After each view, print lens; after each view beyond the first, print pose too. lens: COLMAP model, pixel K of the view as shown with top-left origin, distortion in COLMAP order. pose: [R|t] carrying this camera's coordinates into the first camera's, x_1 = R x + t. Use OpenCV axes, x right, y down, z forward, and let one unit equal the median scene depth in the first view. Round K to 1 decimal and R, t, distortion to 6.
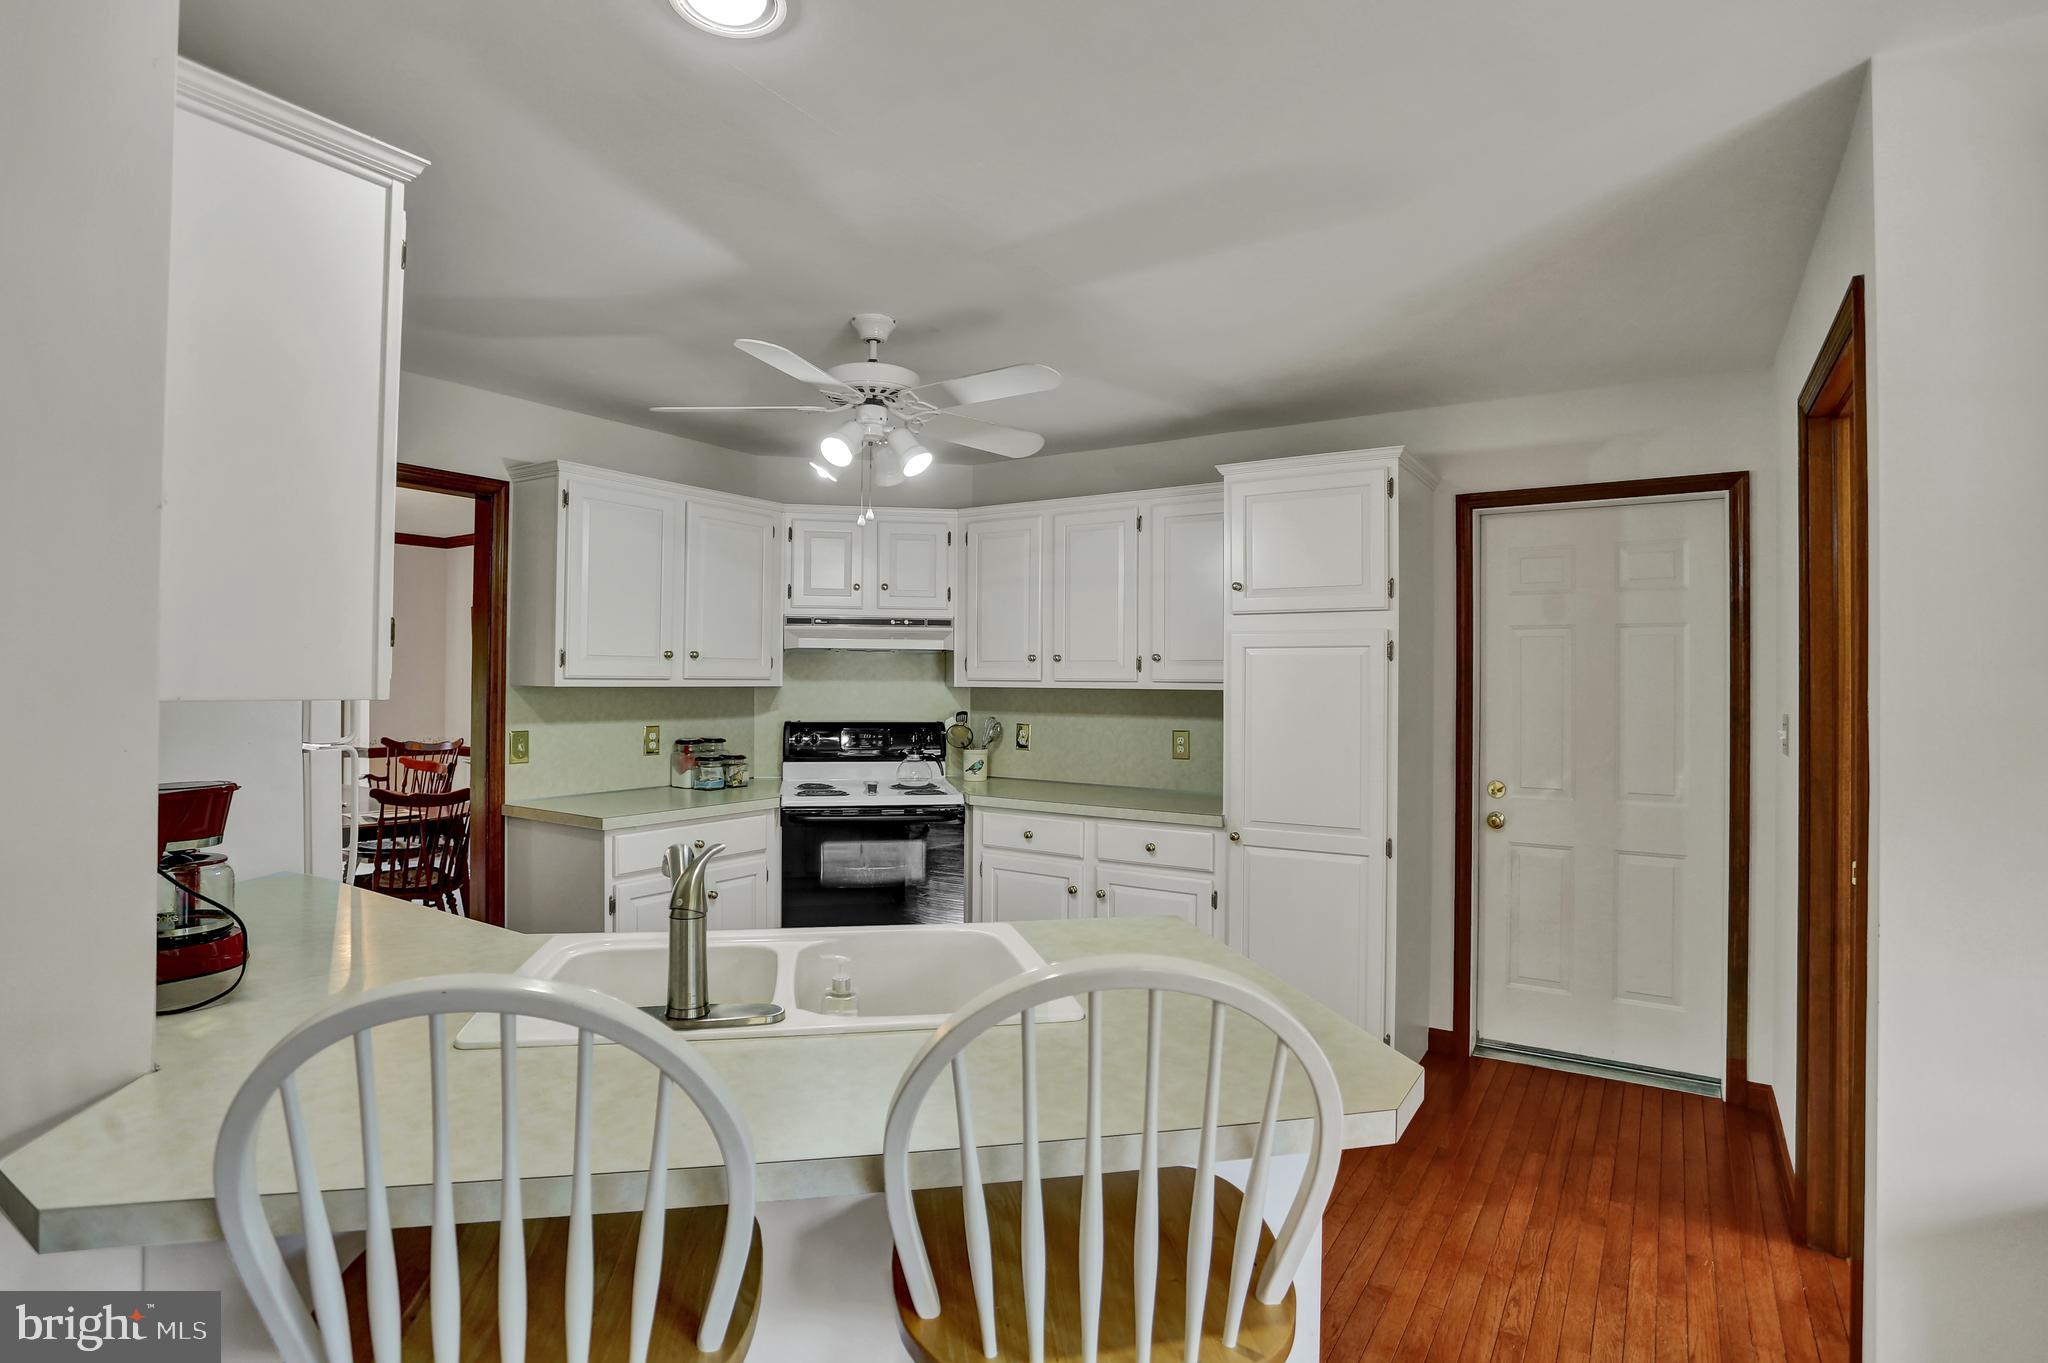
lens RADIAL K [[1024.7, 0, 1019.4], [0, 1024.7, 669.1], [0, 0, 1]] dist [-0.061249, 0.025514]
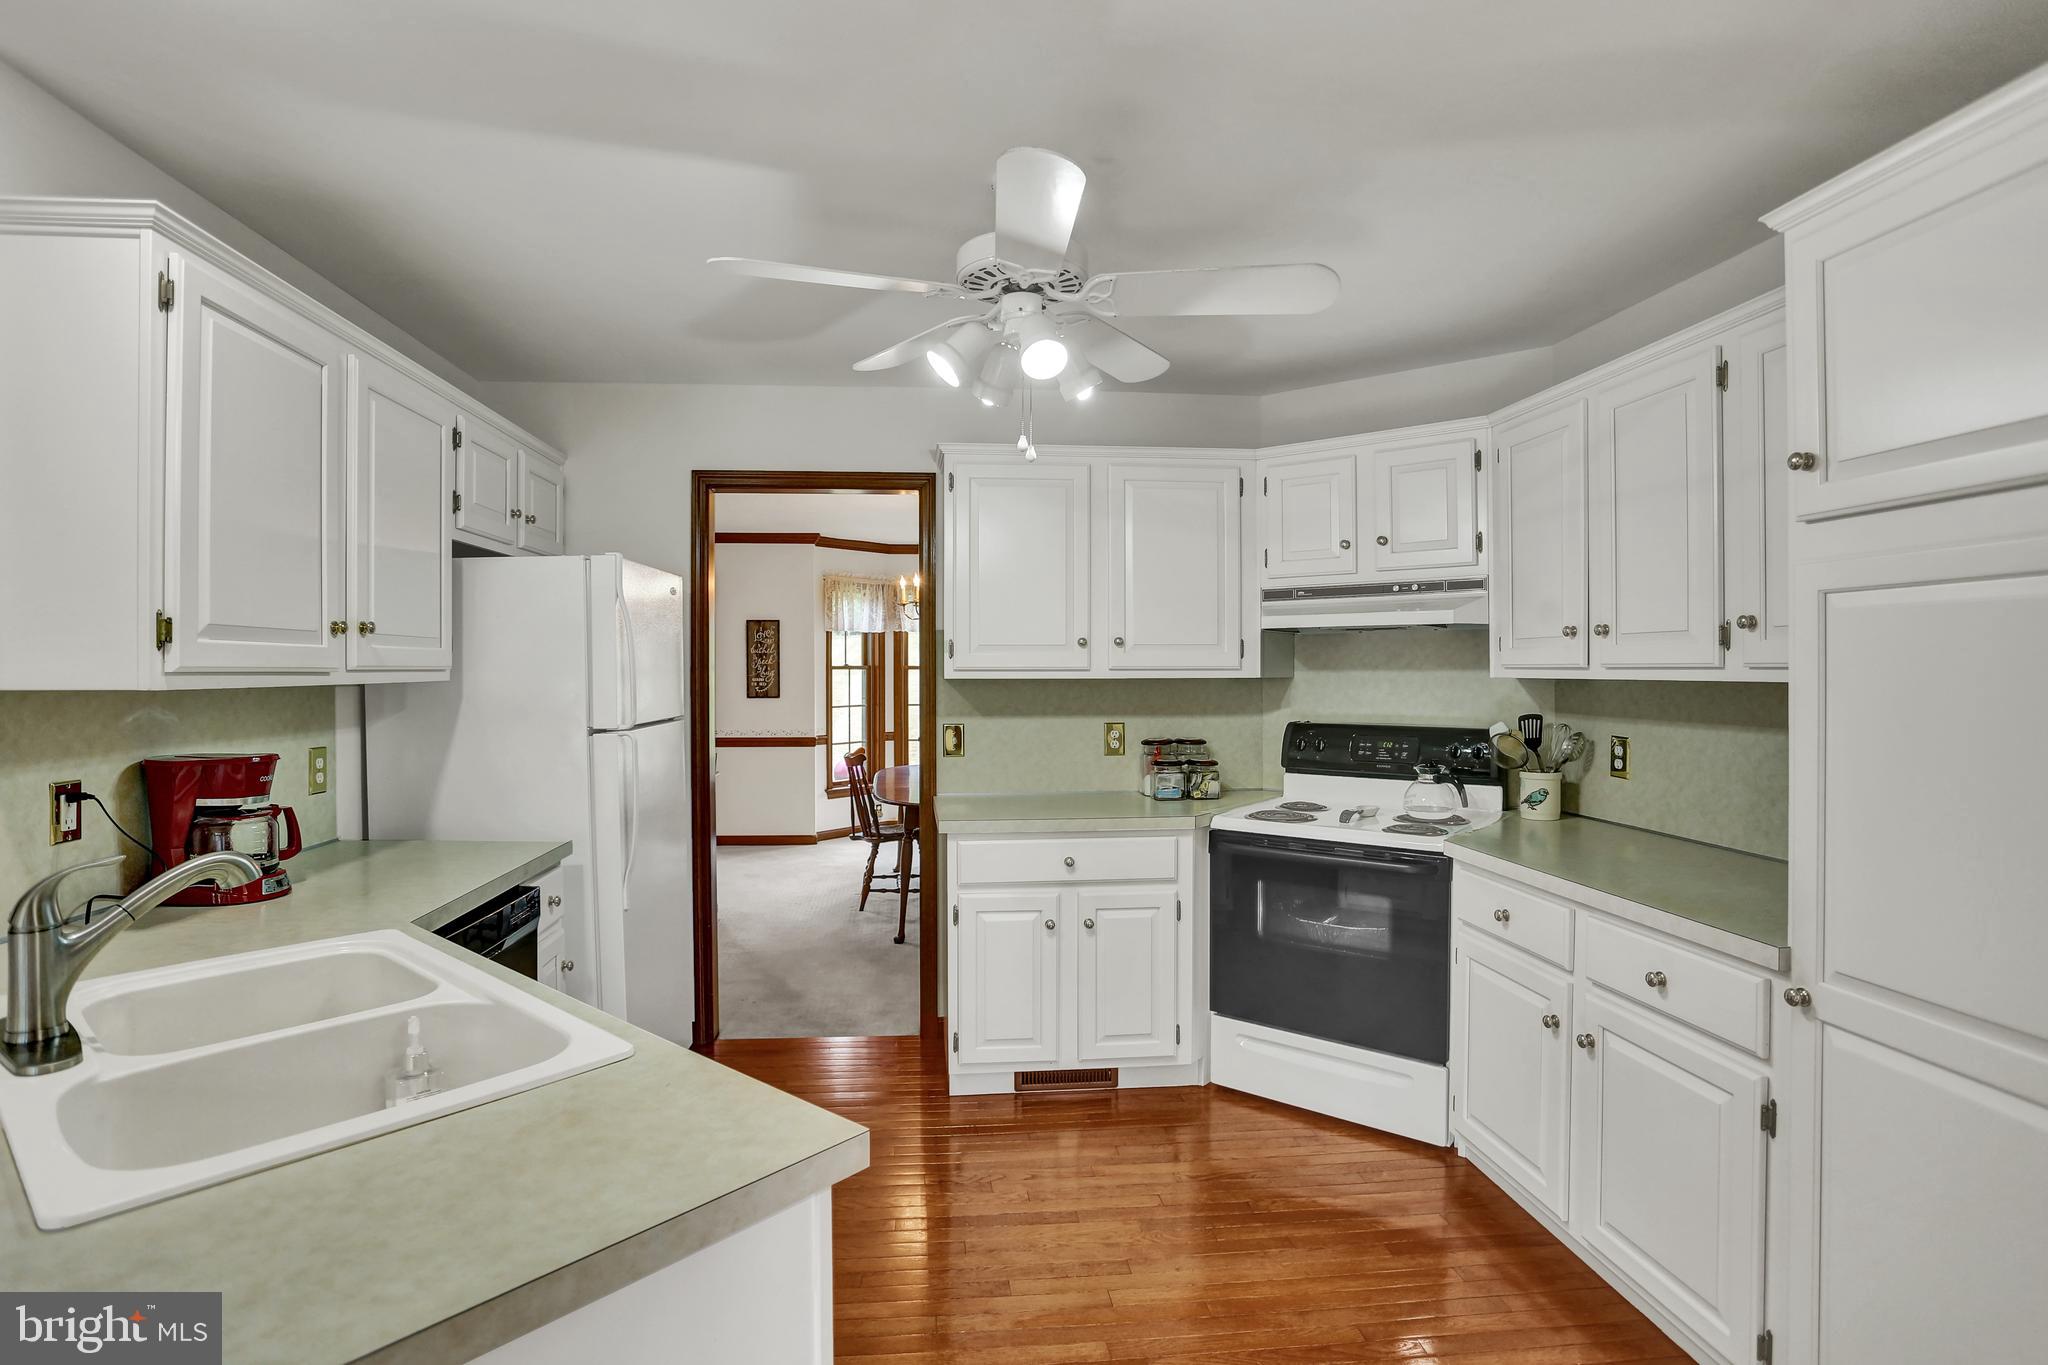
lens RADIAL K [[1024.7, 0, 1035.9], [0, 1024.7, 680.5], [0, 0, 1]] dist [-0.061249, 0.025514]
pose [[0.625388, -0.000790, -0.780314, 0.295065], [0.016635, 0.999786, 0.012321, 0.006207], [0.780137, -0.020686, 0.625267, 0.376040]]
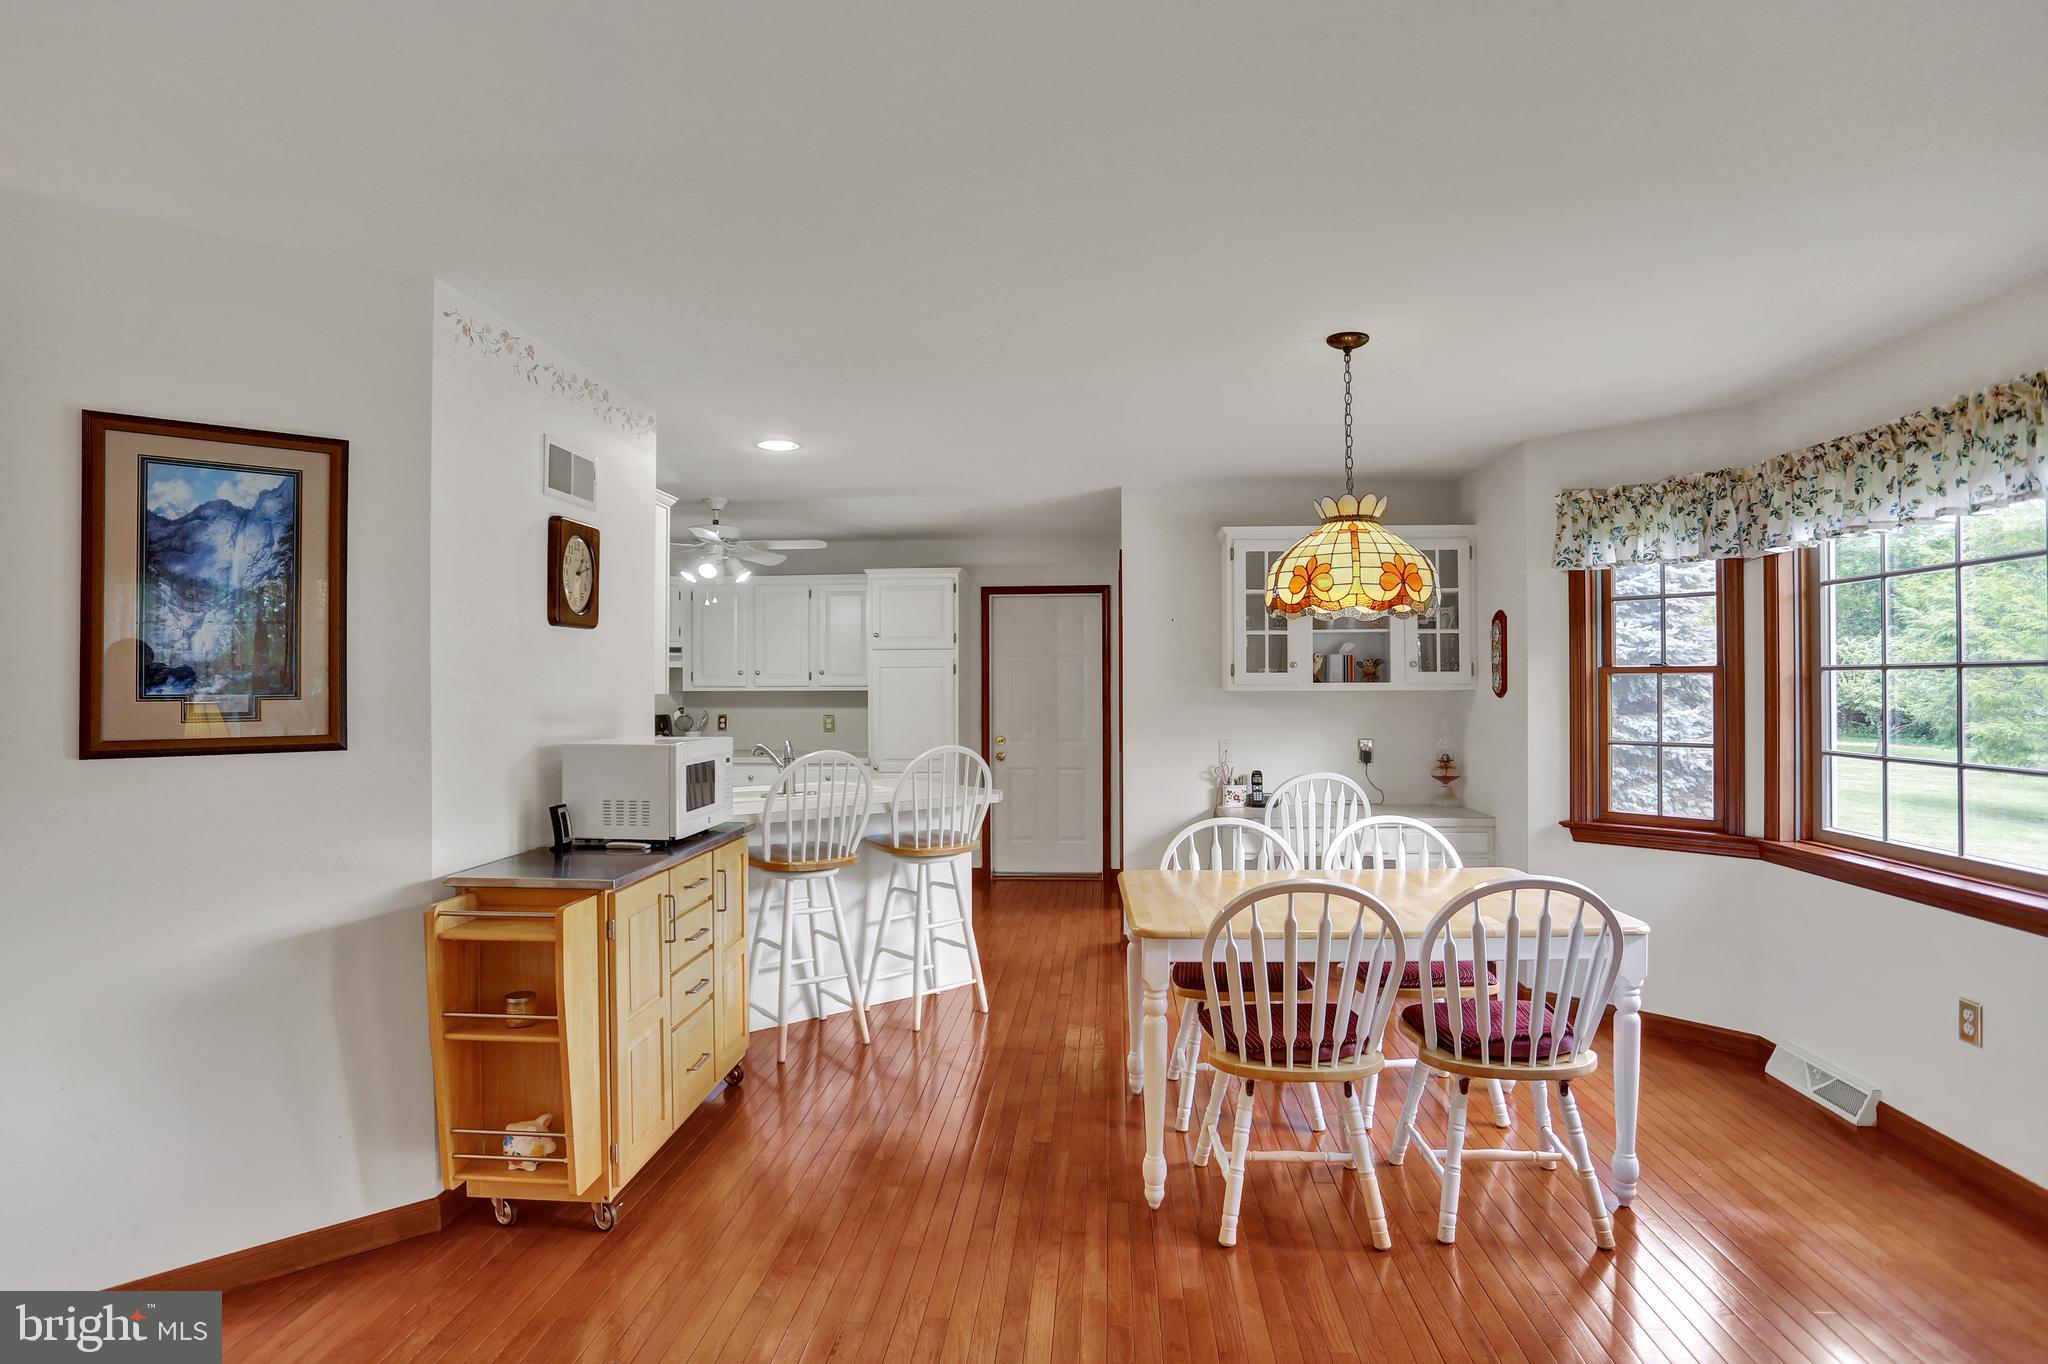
lens RADIAL K [[1024.7, 0, 1020.3], [0, 1024.7, 669.9], [0, 0, 1]] dist [-0.061249, 0.025514]
pose [[0.878999, -0.005549, 0.476790, -0.380820], [0.006688, 0.999977, -0.000692, -0.011644], [-0.476776, 0.003797, 0.879017, -0.655578]]
